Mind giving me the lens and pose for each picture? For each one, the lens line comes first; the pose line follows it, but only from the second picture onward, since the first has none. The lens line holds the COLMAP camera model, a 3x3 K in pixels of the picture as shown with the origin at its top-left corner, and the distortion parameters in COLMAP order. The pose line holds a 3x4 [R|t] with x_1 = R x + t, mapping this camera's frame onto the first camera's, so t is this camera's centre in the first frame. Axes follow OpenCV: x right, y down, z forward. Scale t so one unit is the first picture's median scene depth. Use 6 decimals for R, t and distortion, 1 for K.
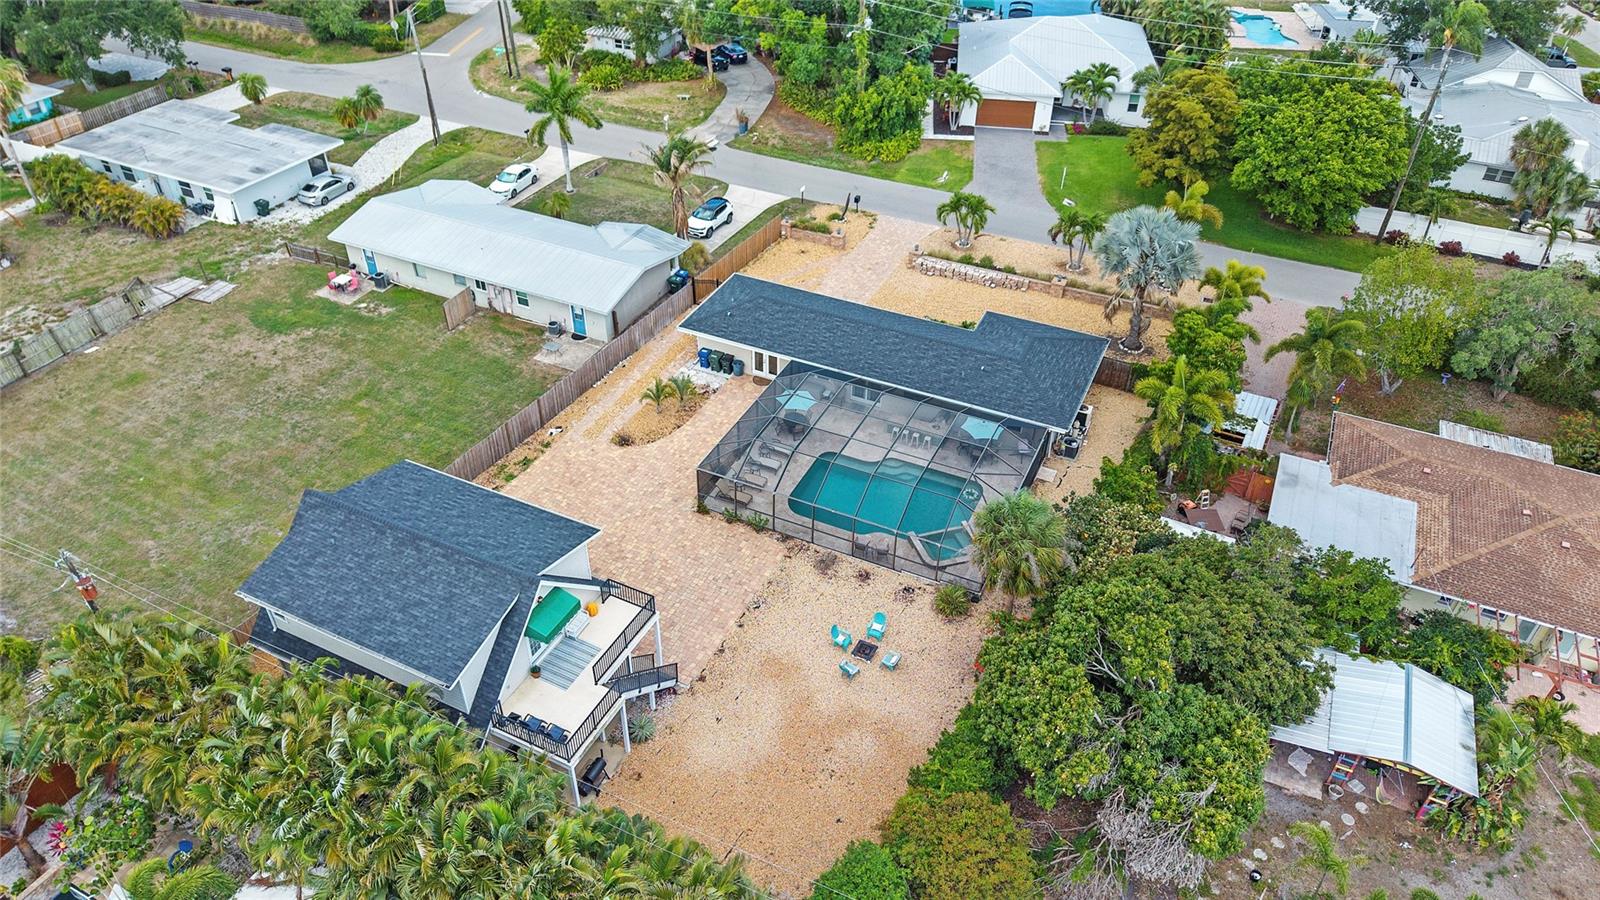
lens RADIAL K [[1074.0, 0, 797.8], [0, 1074.0, 462.8], [0, 0, 1]] dist [0.055291, -0.067064]
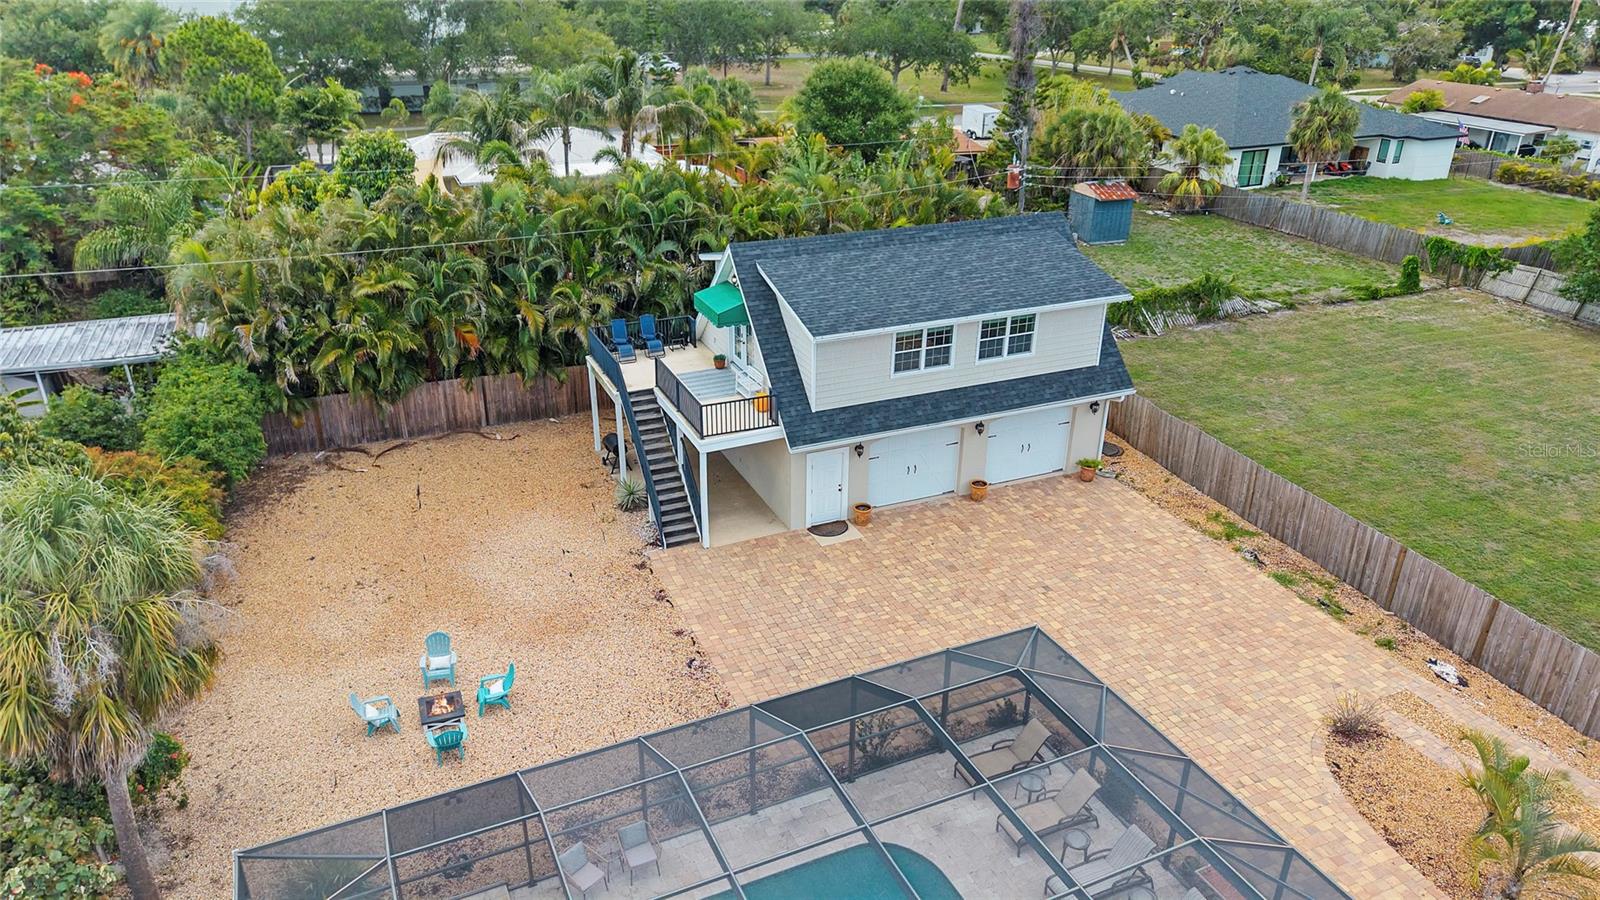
lens RADIAL K [[1063.3, 0, 815.9], [0, 1063.3, 459.3], [0, 0, 1]] dist [0.049663, -0.061951]
pose [[-0.639327, 0.305355, -0.705705, 0.164217], [-0.481983, 0.555953, 0.677207, -0.192781], [0.599127, 0.773094, -0.208260, 0.697718]]
